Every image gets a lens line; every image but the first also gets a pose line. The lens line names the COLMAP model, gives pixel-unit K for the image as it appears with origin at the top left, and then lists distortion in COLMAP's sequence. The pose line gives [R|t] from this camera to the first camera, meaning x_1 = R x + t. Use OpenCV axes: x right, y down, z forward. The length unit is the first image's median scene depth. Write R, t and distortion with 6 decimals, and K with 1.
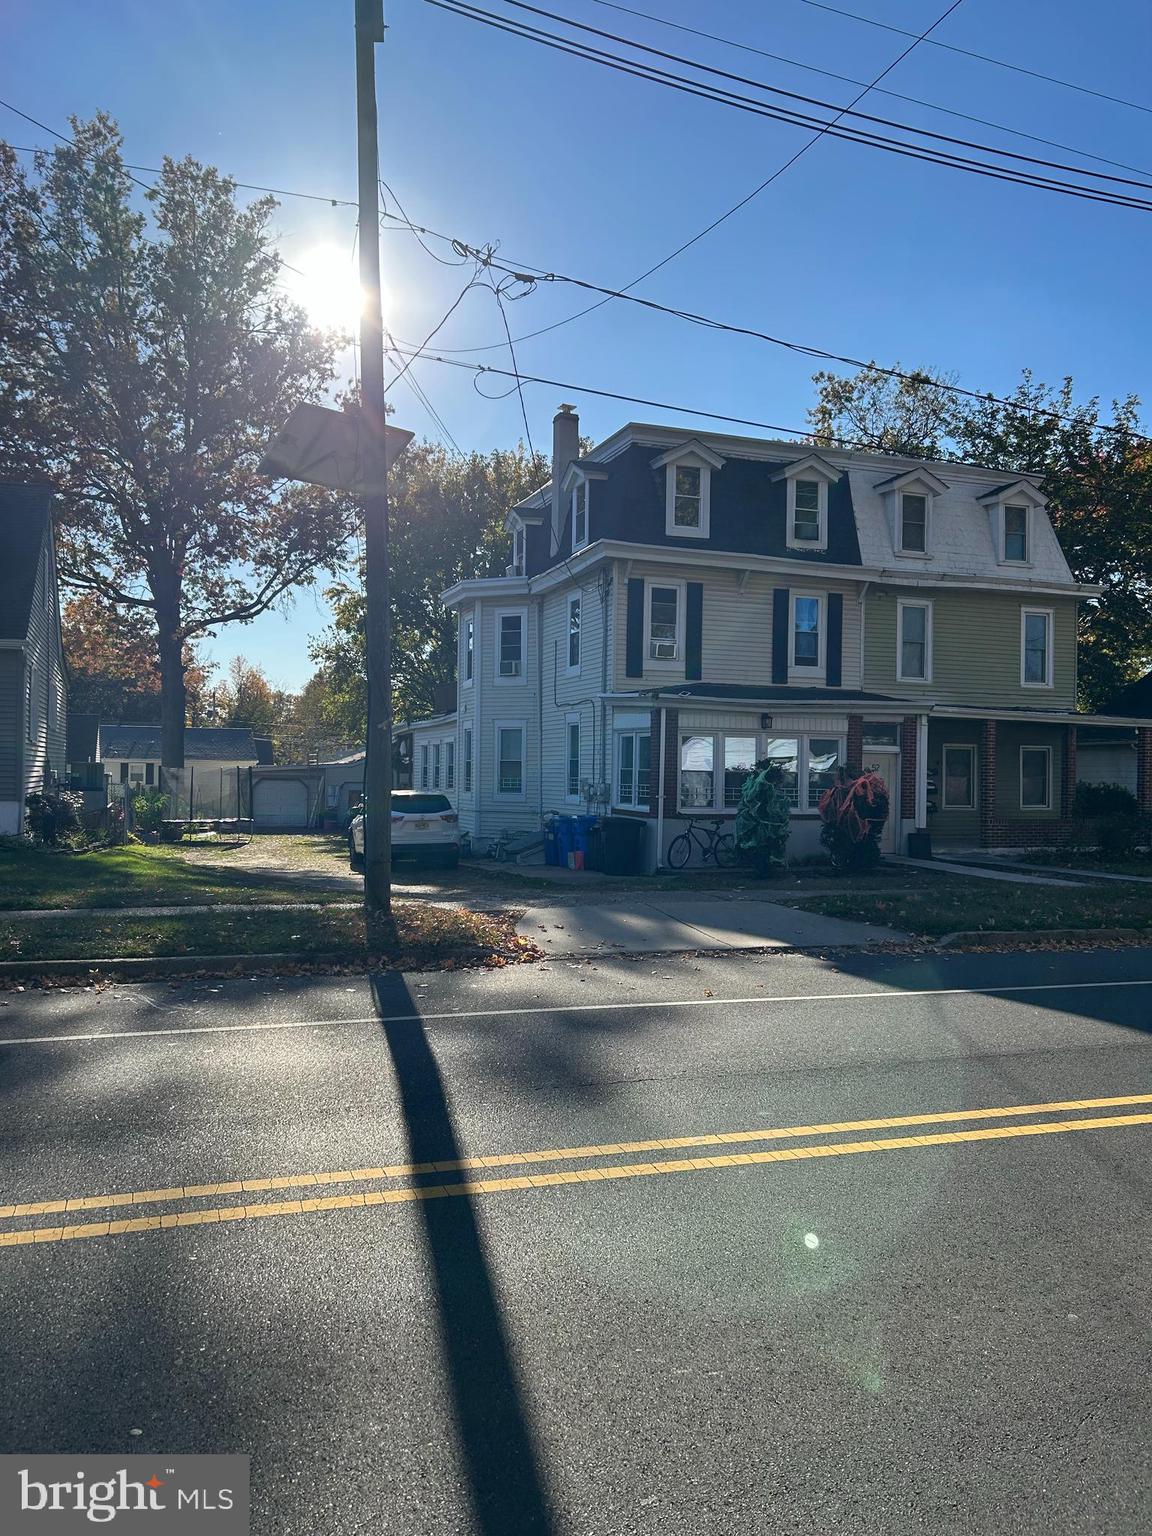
lens RADIAL K [[1155.8, 0, 569.3], [0, 1155.8, 767.4], [0, 0, 1]] dist [0.026104, -0.026098]
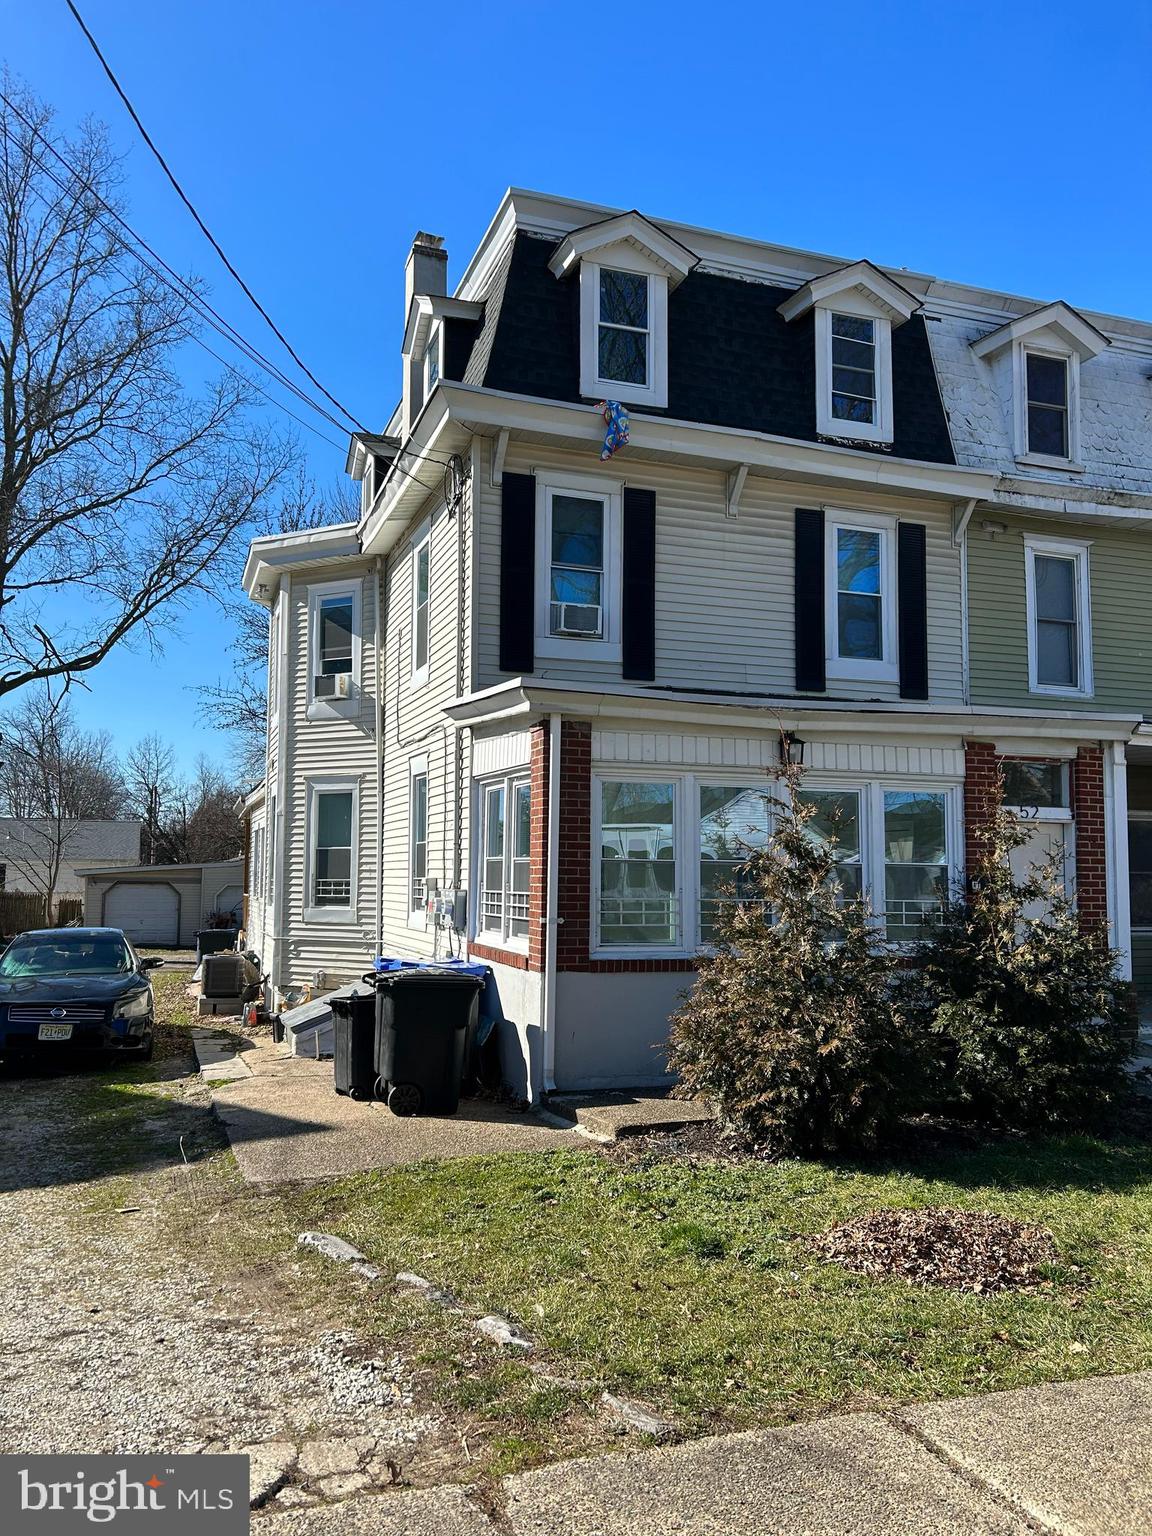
lens RADIAL K [[1155.8, 0, 566.2], [0, 1155.8, 770.0], [0, 0, 1]] dist [0.026104, -0.026098]
pose [[0.999972, -0.006193, -0.004197, 0.075625], [0.005818, 0.996437, -0.084144, 0.004924], [0.004703, 0.084117, 0.996445, 0.492840]]
